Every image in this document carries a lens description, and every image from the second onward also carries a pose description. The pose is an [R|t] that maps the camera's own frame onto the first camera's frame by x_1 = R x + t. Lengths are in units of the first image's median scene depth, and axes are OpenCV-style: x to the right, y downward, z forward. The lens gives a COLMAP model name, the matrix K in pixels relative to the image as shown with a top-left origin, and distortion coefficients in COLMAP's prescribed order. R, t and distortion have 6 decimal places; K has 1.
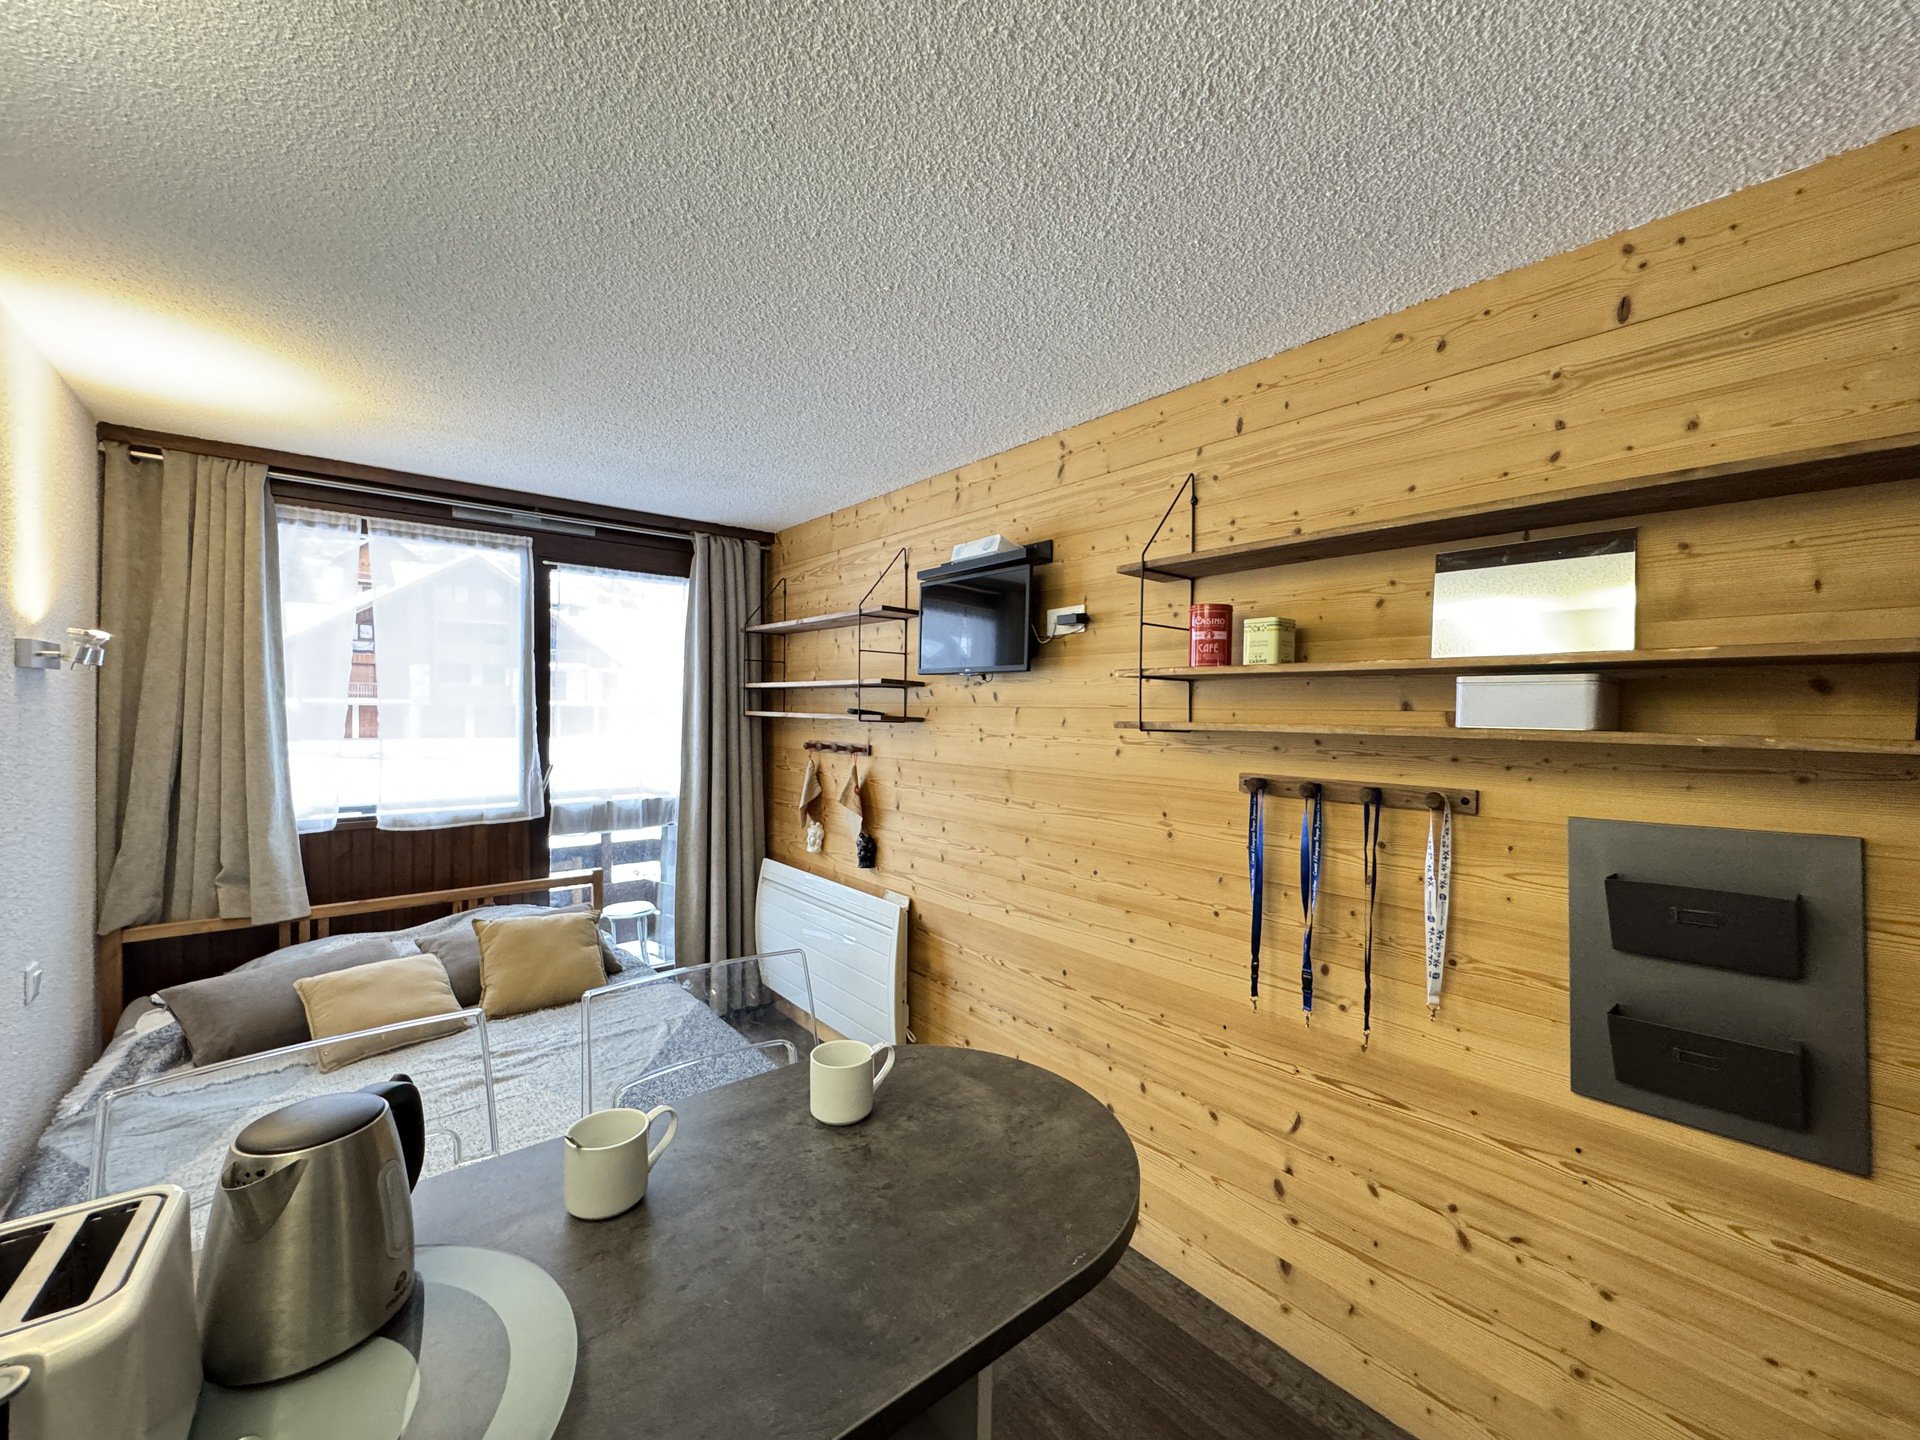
lens RADIAL K [[766.0, 0, 949.8], [0, 766.0, 713.7], [0, 0, 1]] dist [-0.001406, 0.000460]
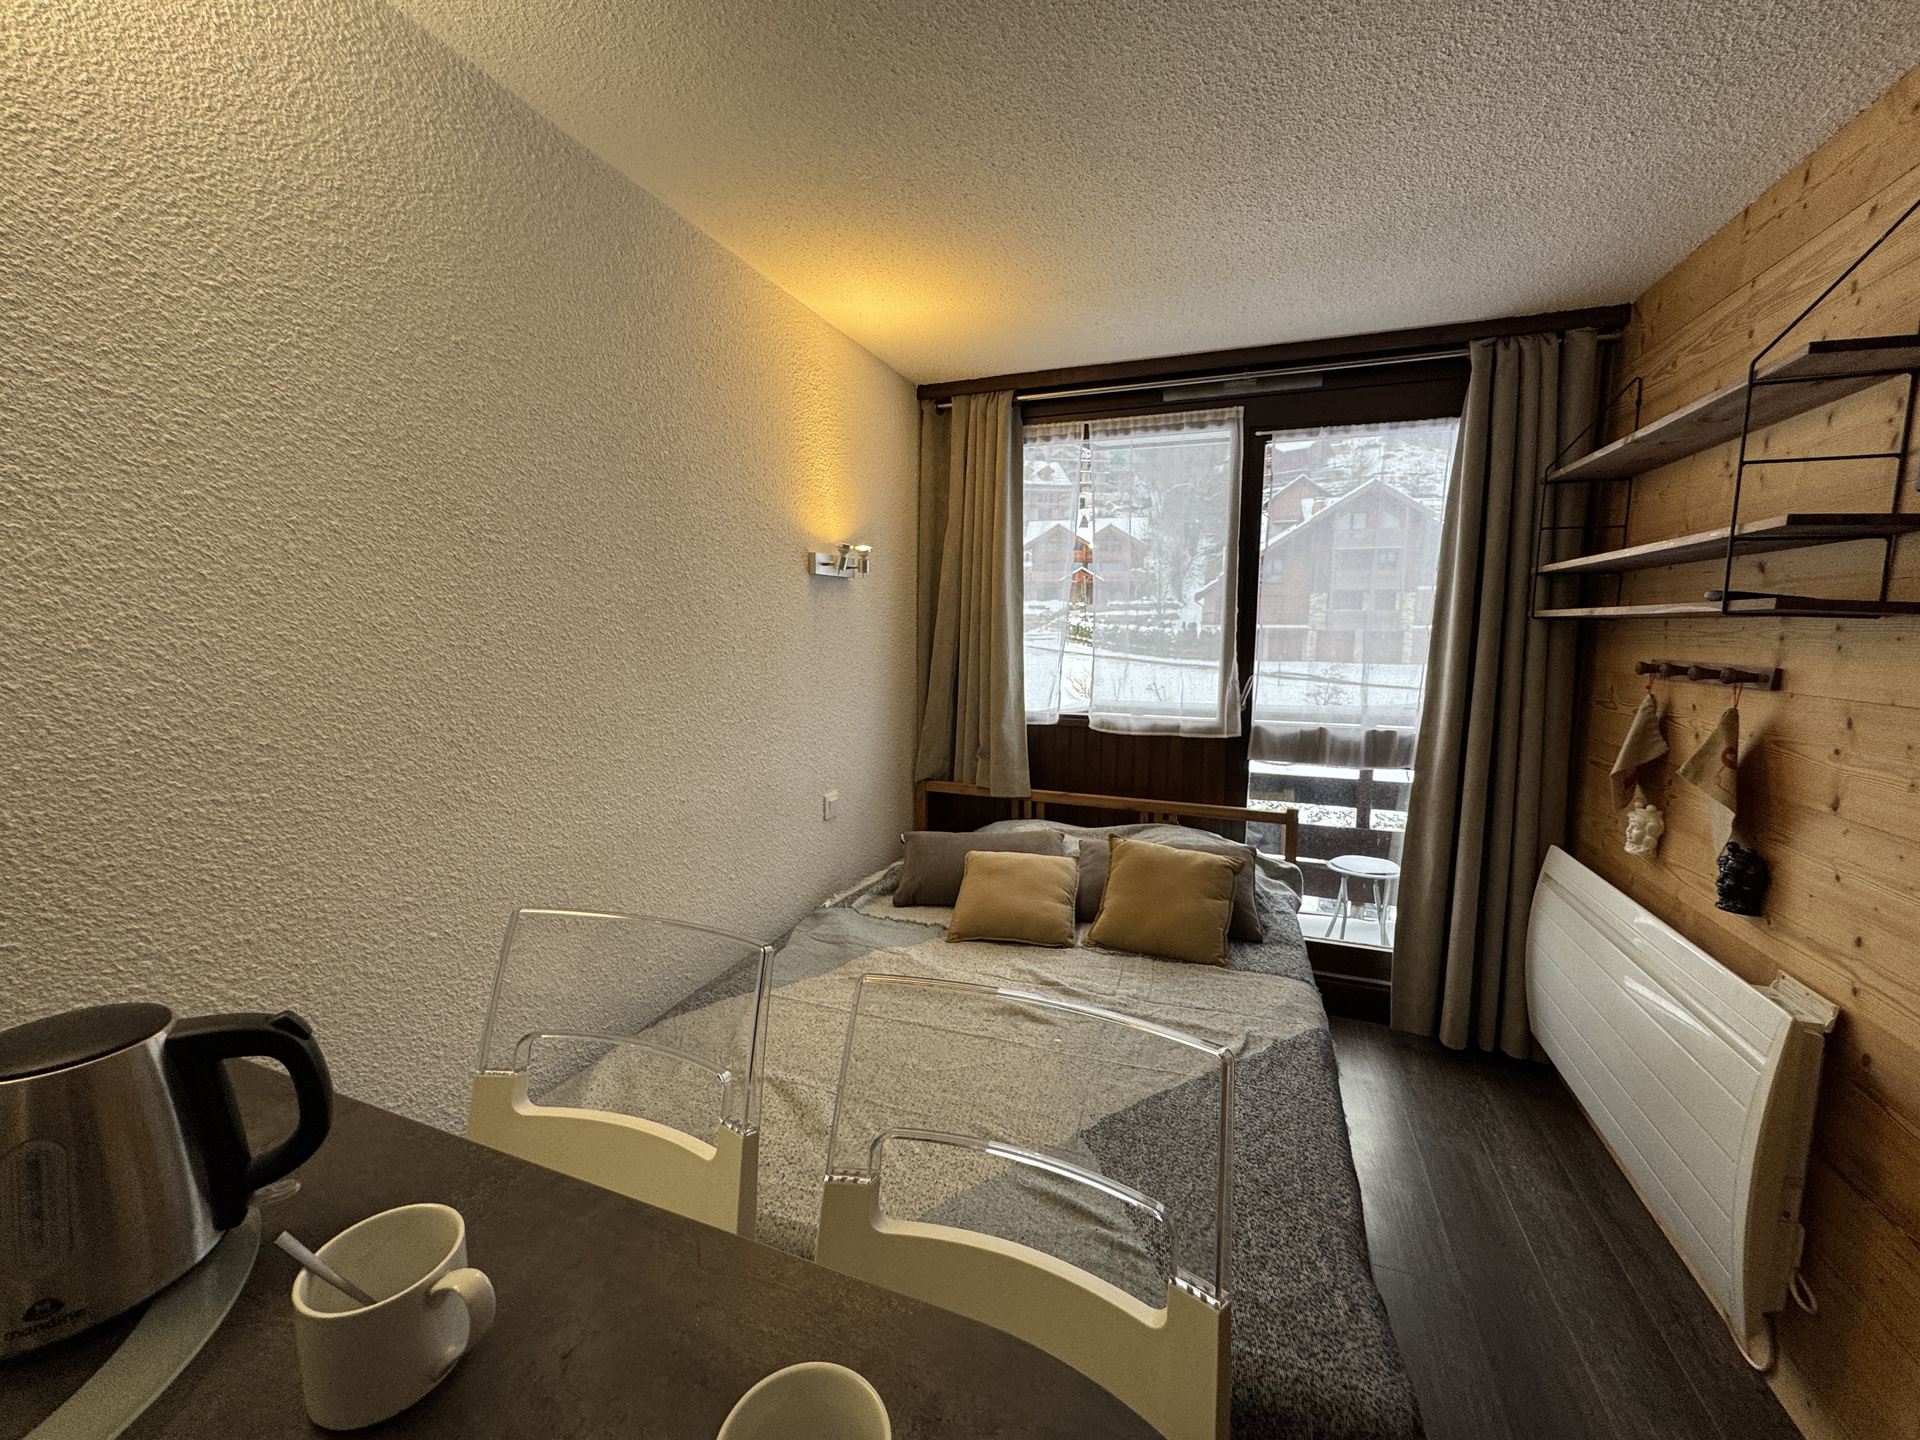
lens RADIAL K [[766.0, 0, 956.0], [0, 766.0, 713.9], [0, 0, 1]] dist [-0.001406, 0.000460]
pose [[0.495099, 0.093448, -0.863797, 0.059423], [-0.009742, 0.994734, 0.102029, 0.025313], [0.868782, -0.042099, 0.493402, 0.312712]]
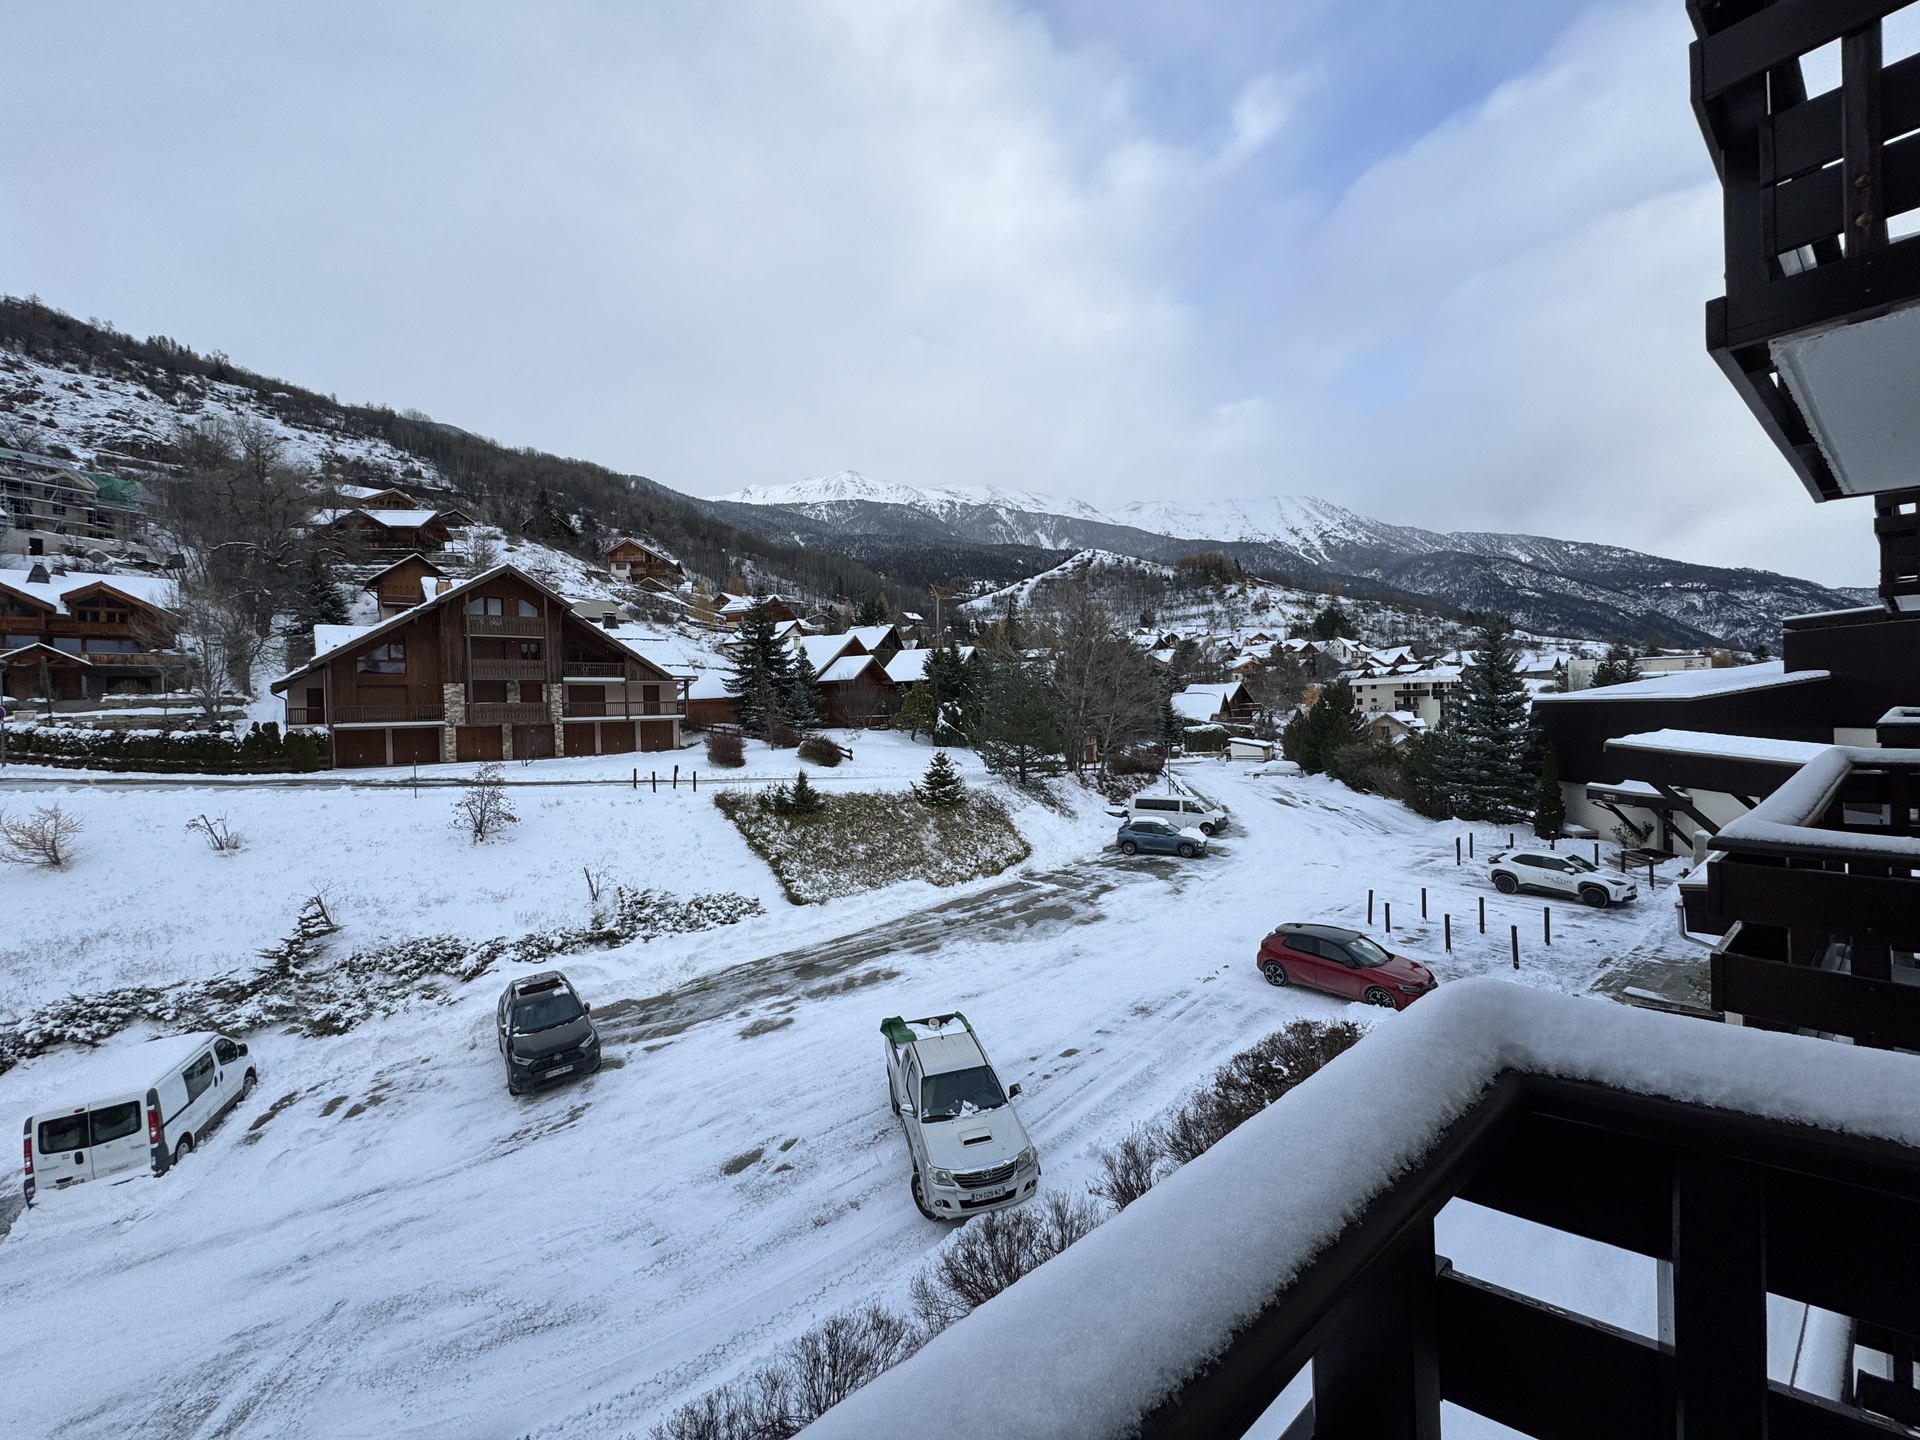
lens RADIAL K [[766.0, 0, 968.8], [0, 766.0, 718.5], [0, 0, 1]] dist [-0.001406, 0.000460]
pose [[0.999176, -0.036674, -0.017372, -0.842443], [0.036719, 0.999323, 0.002255, 0.011626], [0.017278, -0.002891, 0.999847, 1.325380]]
